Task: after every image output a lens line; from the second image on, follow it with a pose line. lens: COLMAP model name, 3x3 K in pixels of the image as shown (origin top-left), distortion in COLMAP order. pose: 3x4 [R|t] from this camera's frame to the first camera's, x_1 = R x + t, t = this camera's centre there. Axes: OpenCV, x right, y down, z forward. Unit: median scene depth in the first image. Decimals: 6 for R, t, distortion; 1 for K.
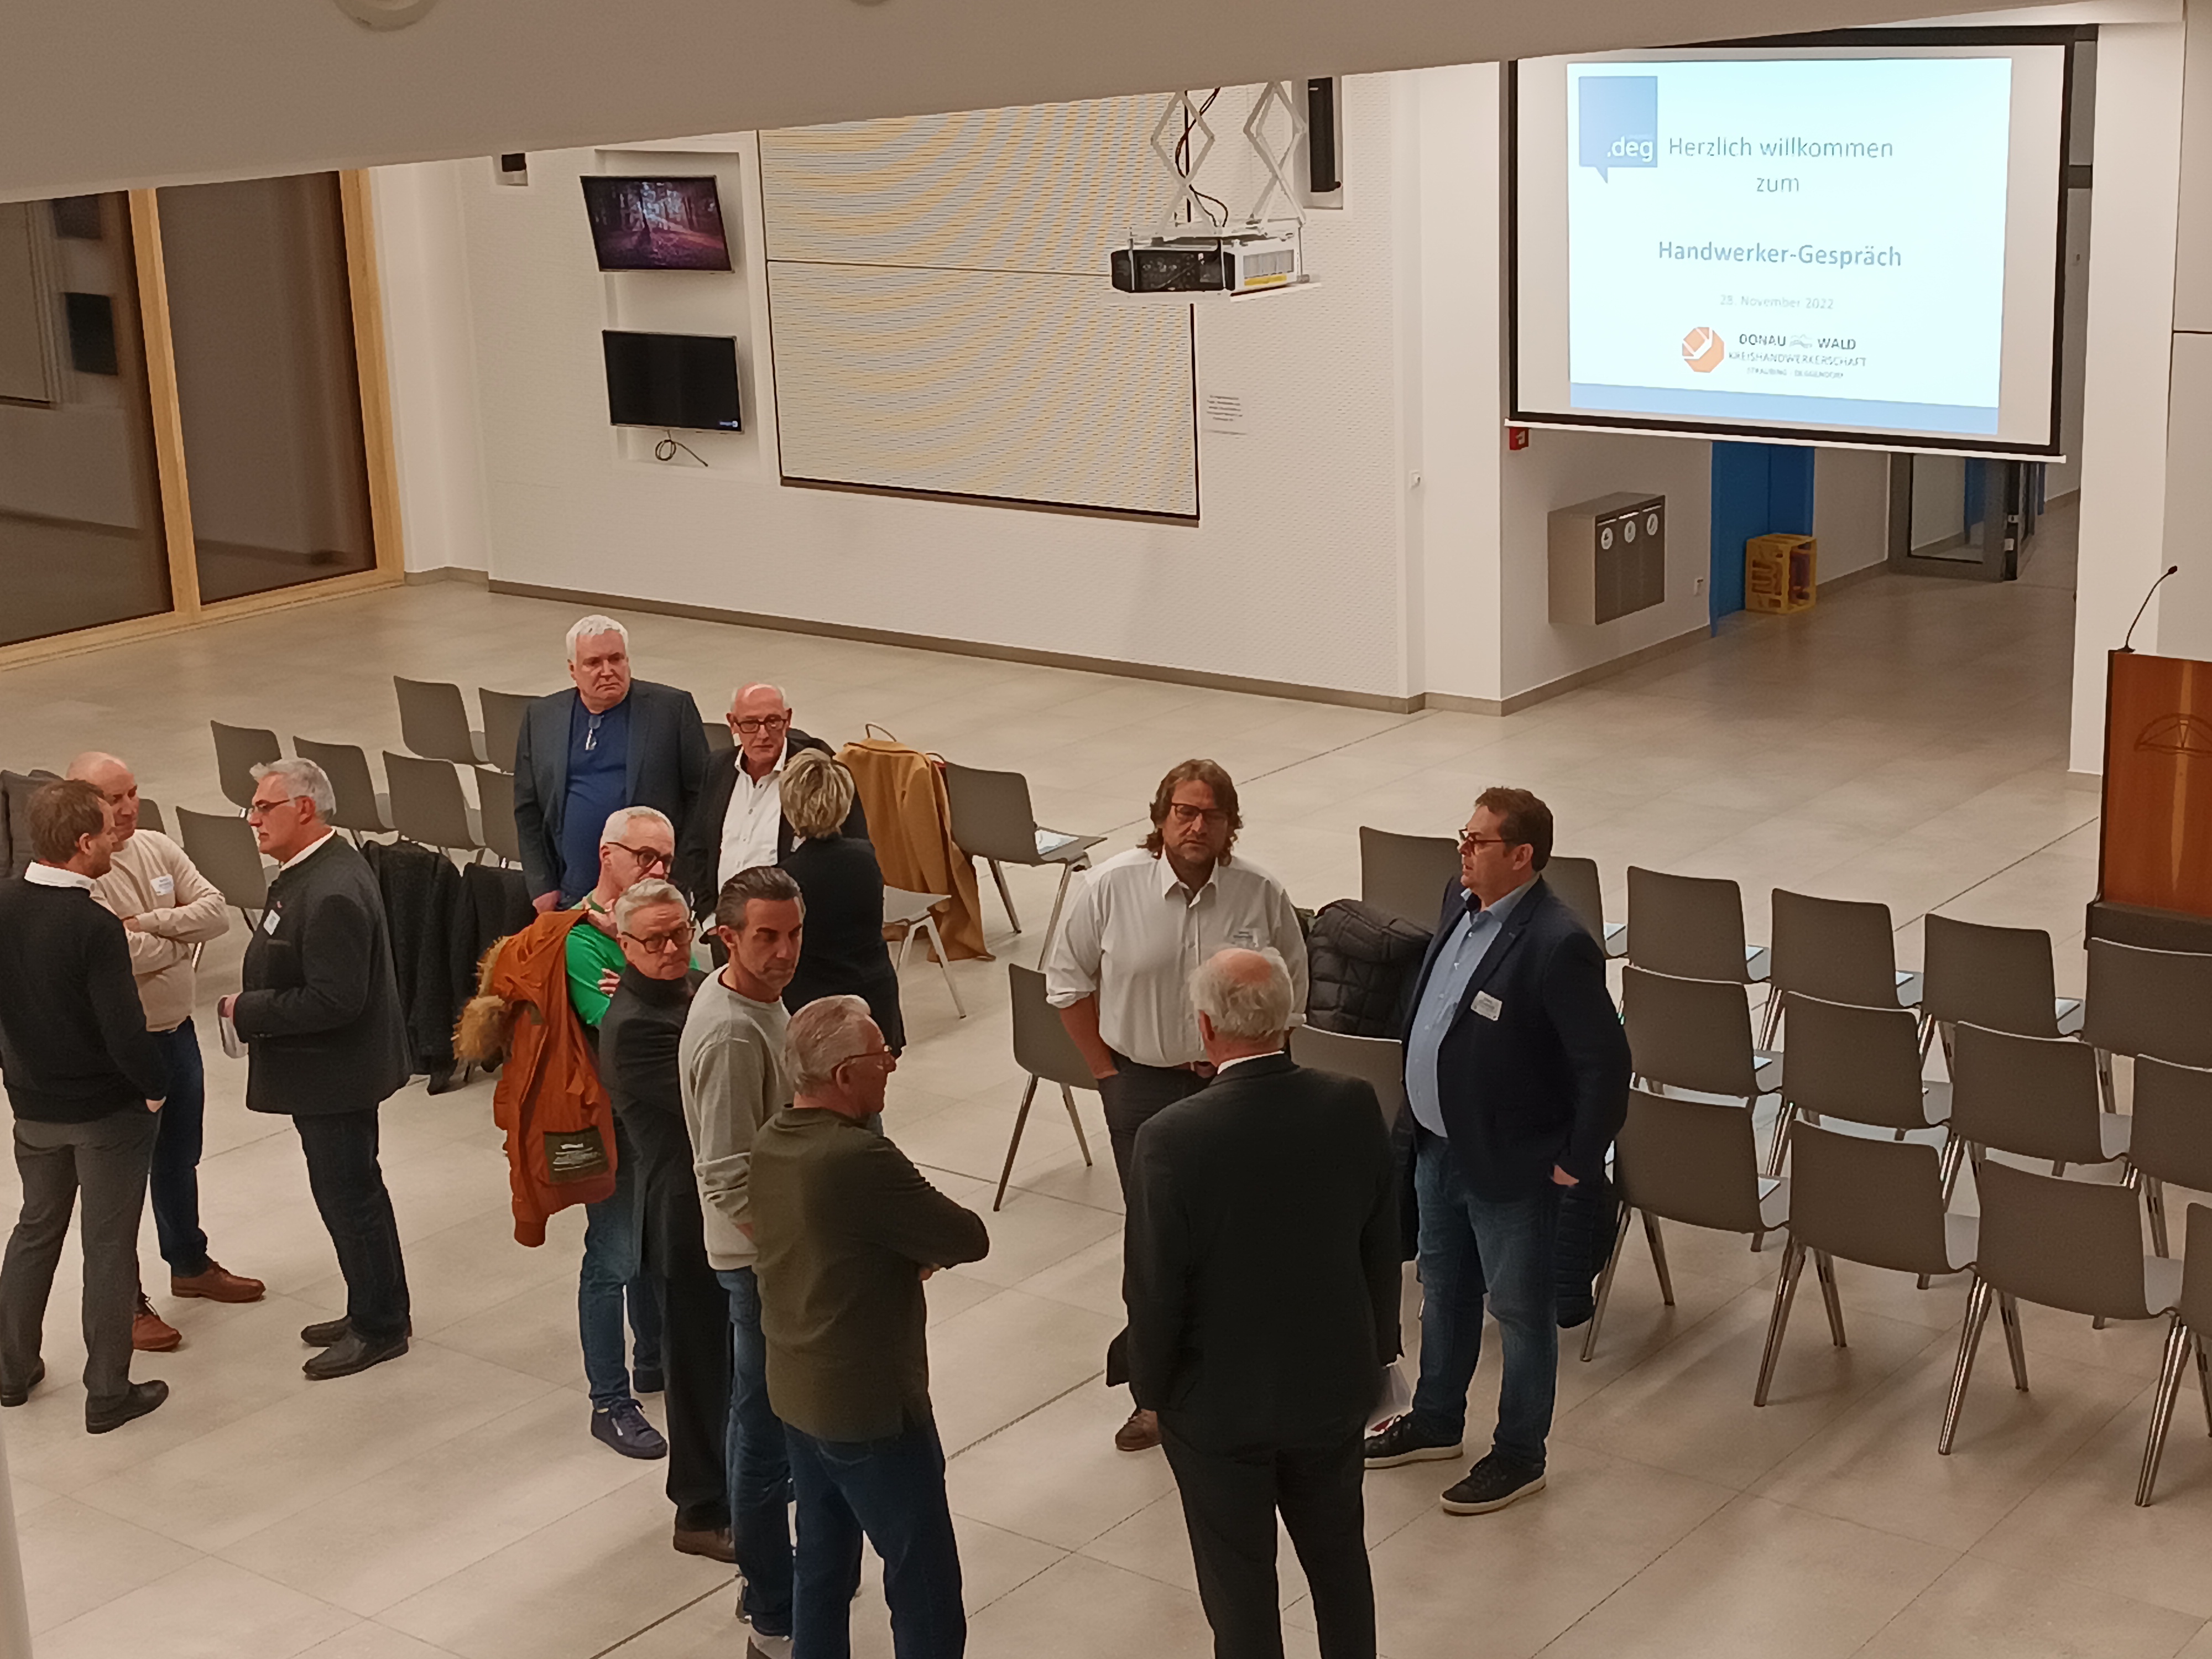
lens RADIAL K [[3325.4, 0, 1106.0], [0, 3325.4, 829.5], [0, 0, 1]] dist [-0.009510, -0.119870]
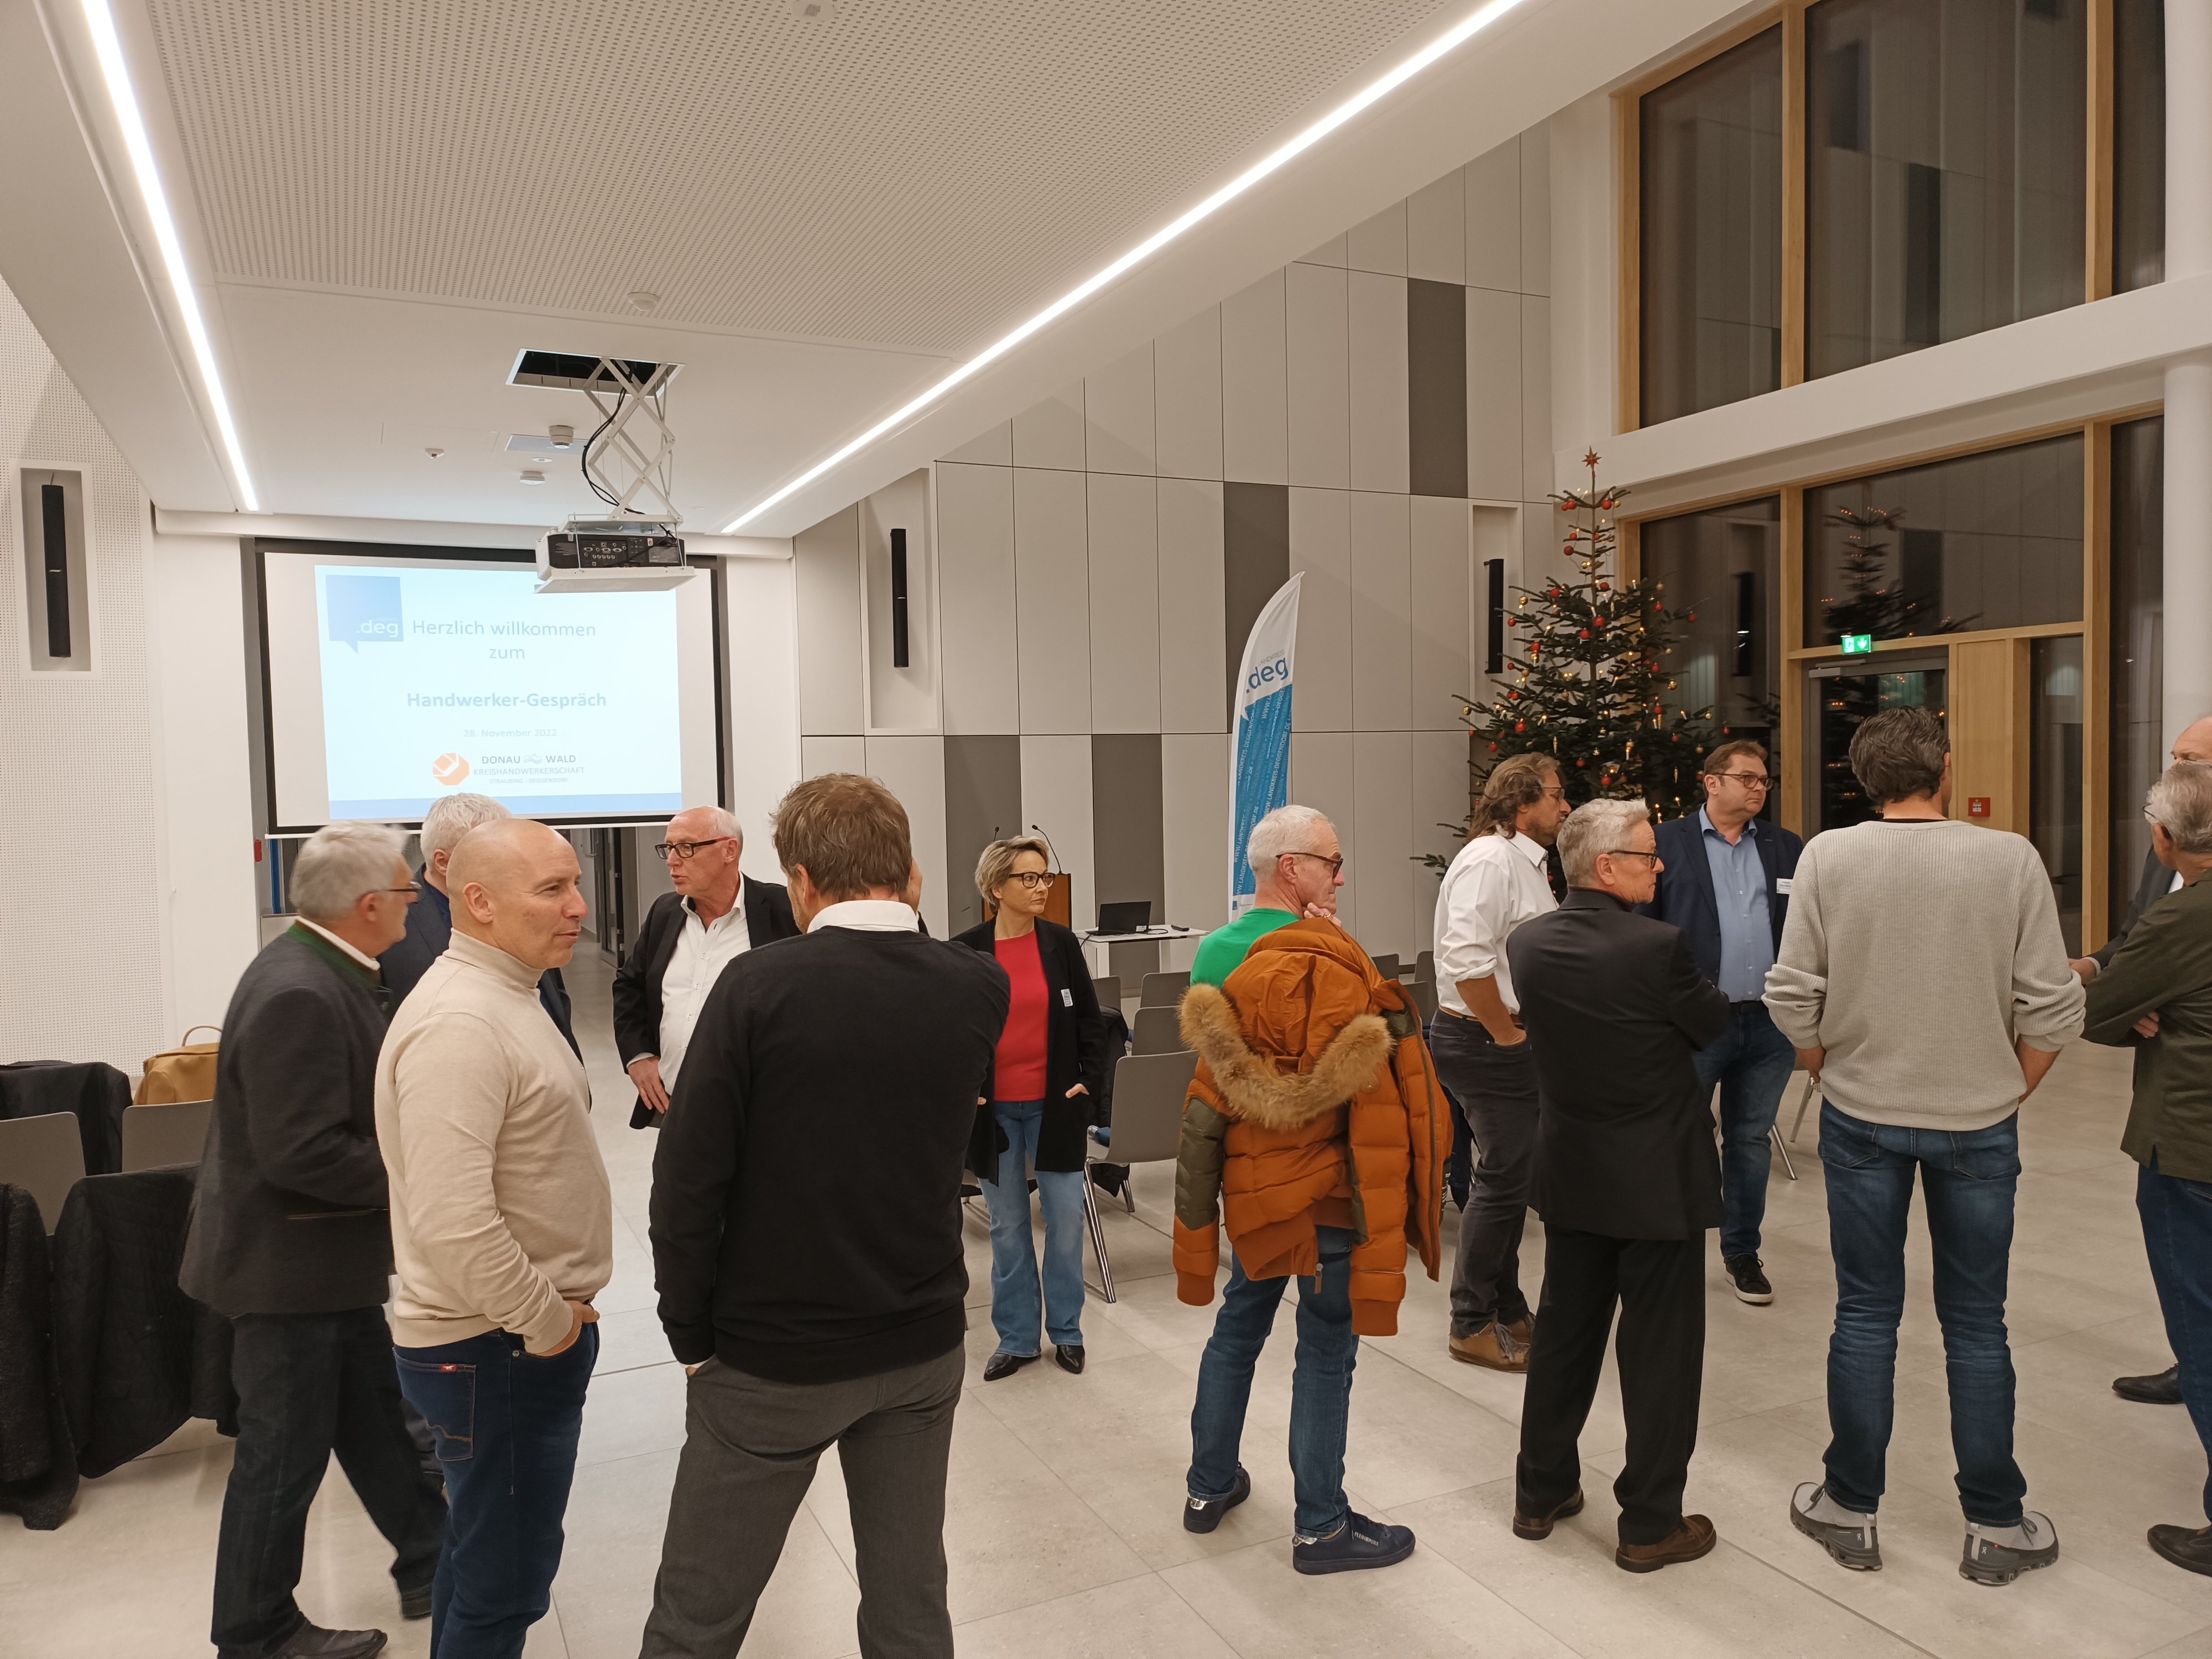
lens RADIAL K [[1619.1, 0, 1106.0], [0, 1619.1, 829.5], [0, 0, 1]] dist [0.034184, -0.000659]
pose [[0.446436, 0.001456, 0.894814, -0.316169], [0.234667, 0.964808, -0.118649, 0.027473], [-0.863496, 0.262953, 0.430383, 0.473785]]
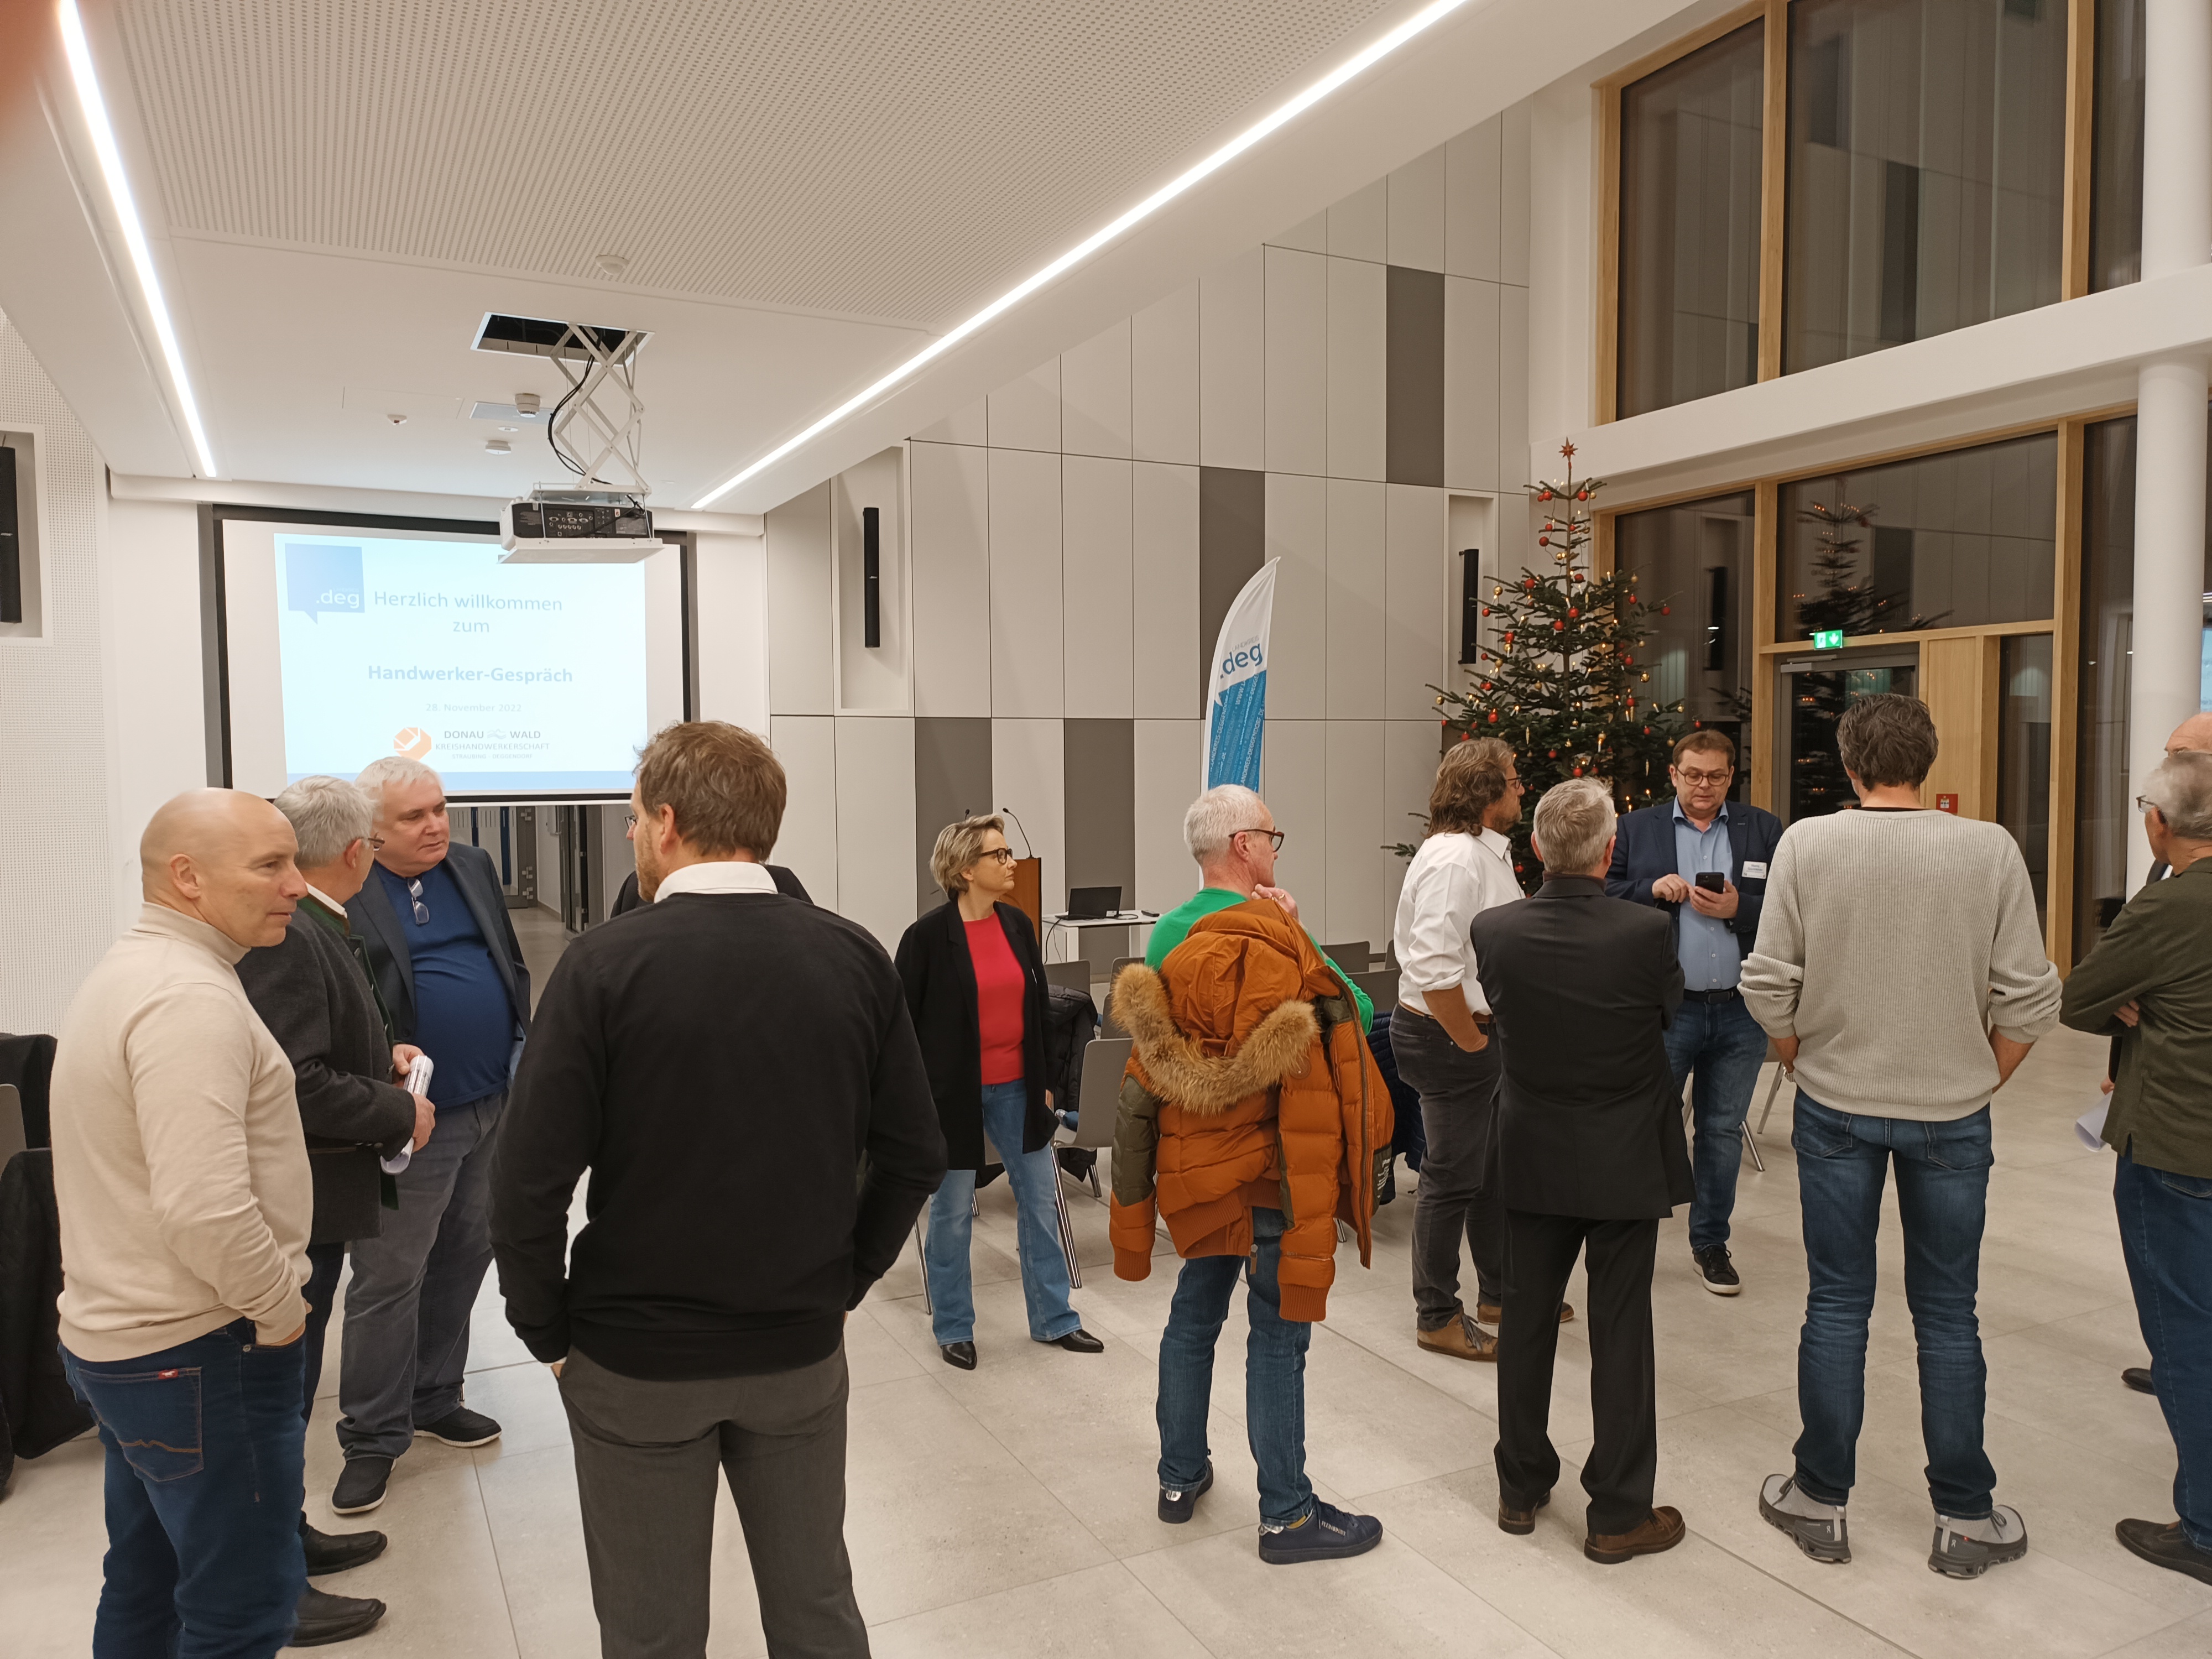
lens RADIAL K [[1619.0, 0, 1105.0], [0, 1619.0, 834.7], [0, 0, 1]] dist [0.037178, -0.001926]
pose [[0.430514, -0.002363, 0.902581, -0.312442], [0.223786, 0.969052, -0.104204, 0.028258], [-0.874401, 0.246847, 0.417719, 0.476295]]
